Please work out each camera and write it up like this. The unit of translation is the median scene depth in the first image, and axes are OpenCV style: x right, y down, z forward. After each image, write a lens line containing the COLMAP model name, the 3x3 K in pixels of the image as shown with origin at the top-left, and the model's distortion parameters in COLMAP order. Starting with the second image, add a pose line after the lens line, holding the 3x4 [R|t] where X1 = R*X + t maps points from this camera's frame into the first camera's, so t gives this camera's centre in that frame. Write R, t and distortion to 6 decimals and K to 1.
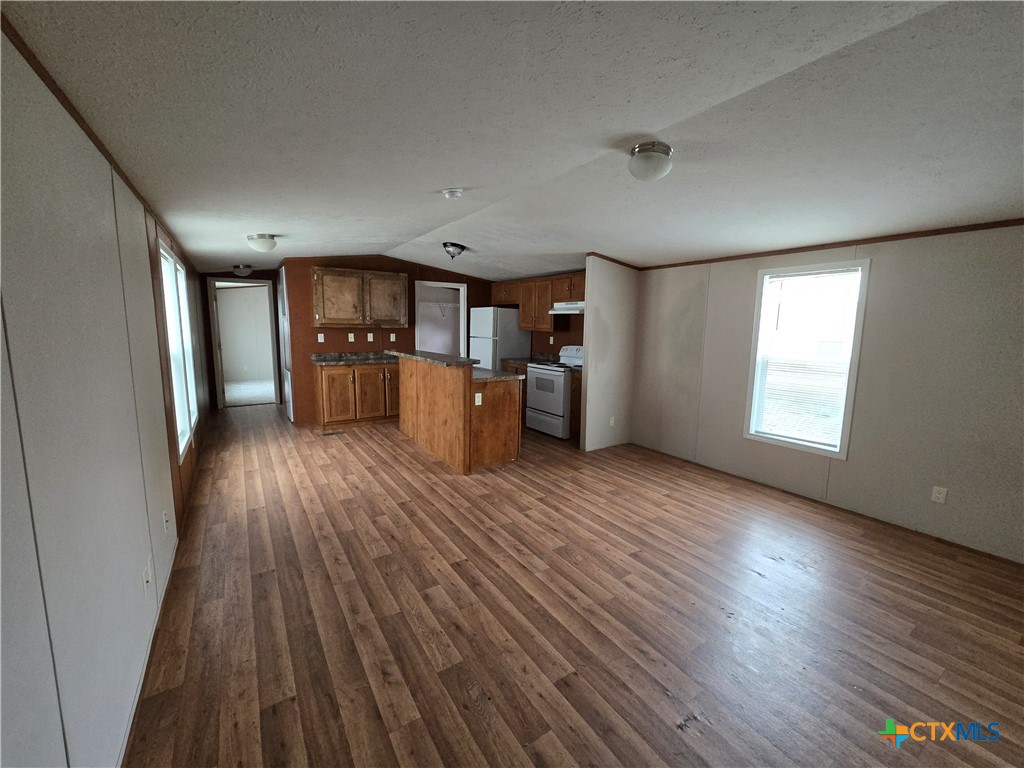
lens RADIAL K [[419.6, 0, 516.4], [0, 419.6, 377.8], [0, 0, 1]] dist [0.000342, 0.000244]
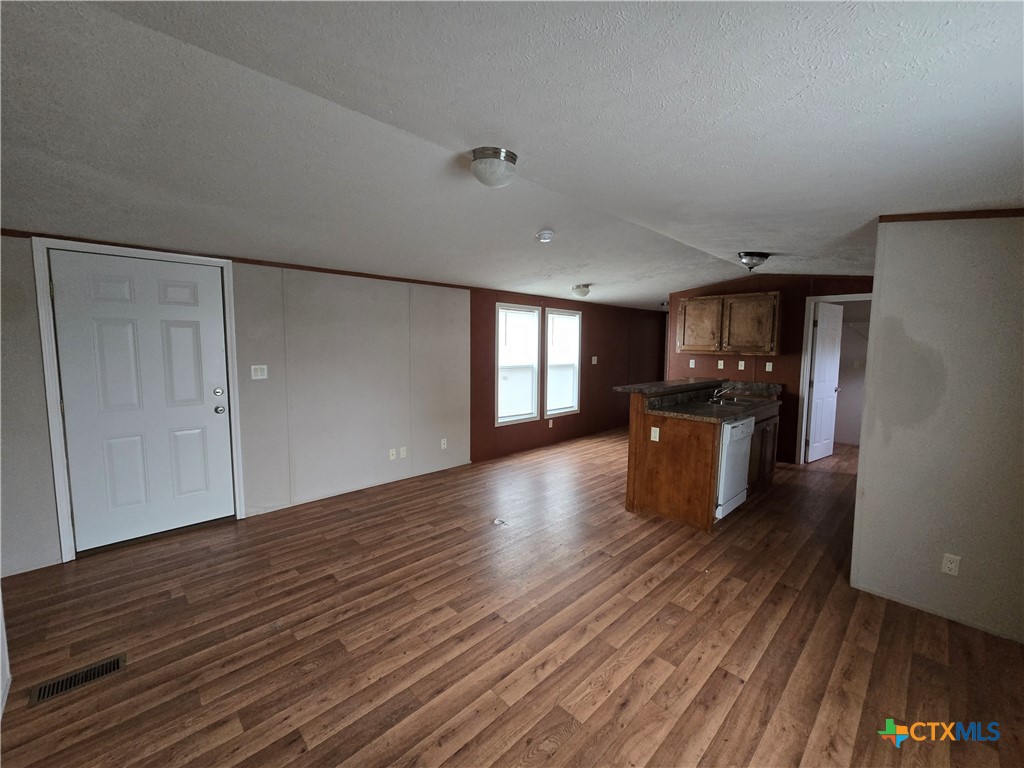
lens RADIAL K [[419.6, 0, 516.4], [0, 419.6, 377.8], [0, 0, 1]] dist [0.000342, 0.000244]
pose [[0.187943, 0.067272, -0.979873, 0.515606], [-0.136015, 0.989822, 0.041867, -0.046052], [0.972716, 0.125409, 0.195180, 0.386310]]
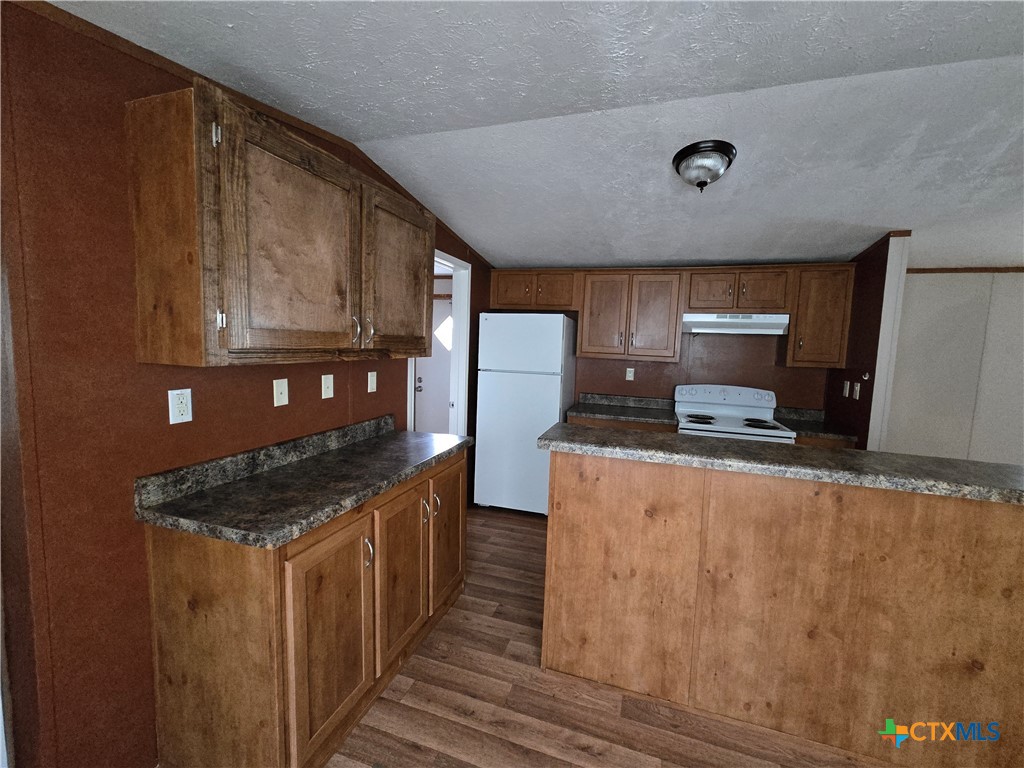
lens RADIAL K [[423.8, 0, 514.0], [0, 423.8, 377.9], [0, 0, 1]] dist [0.002932, 0.000236]
pose [[0.786210, -0.040633, 0.616622, -0.489853], [0.056045, 0.998412, -0.005668, -0.104406], [-0.615413, 0.039015, 0.787239, 0.723782]]
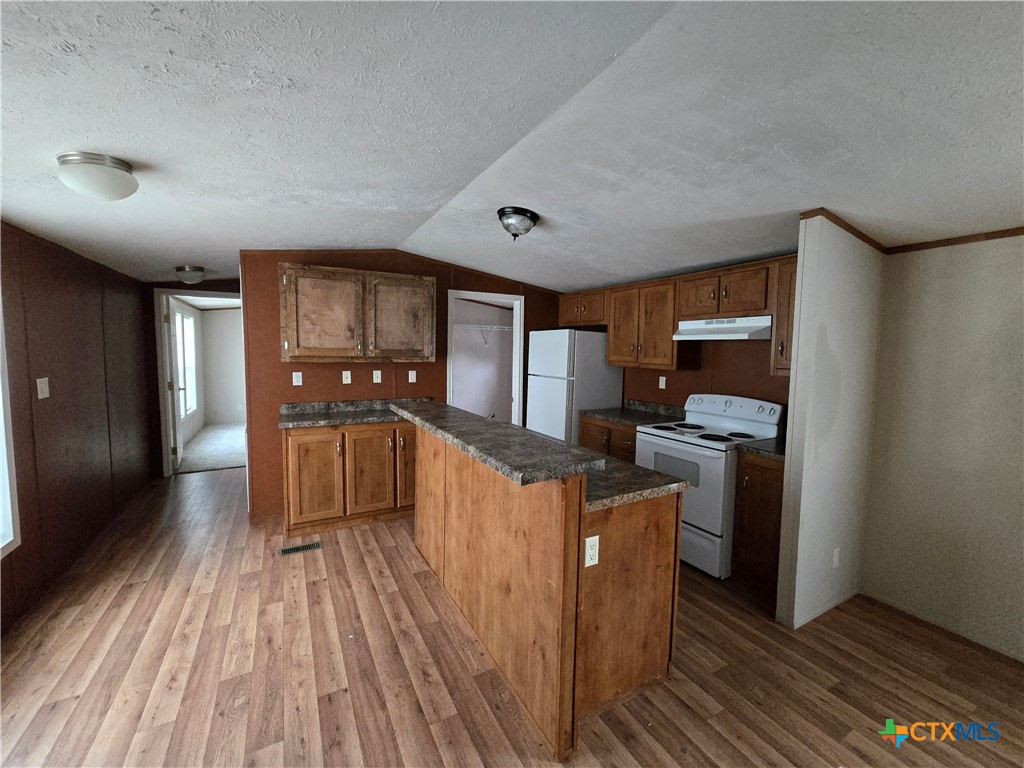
lens RADIAL K [[419.6, 0, 516.4], [0, 419.6, 377.8], [0, 0, 1]] dist [0.000342, 0.000244]
pose [[0.996891, 0.005754, -0.078587, -0.096266], [-0.010589, 0.998067, -0.061240, -0.064873], [0.078083, 0.061882, 0.995025, 0.425293]]
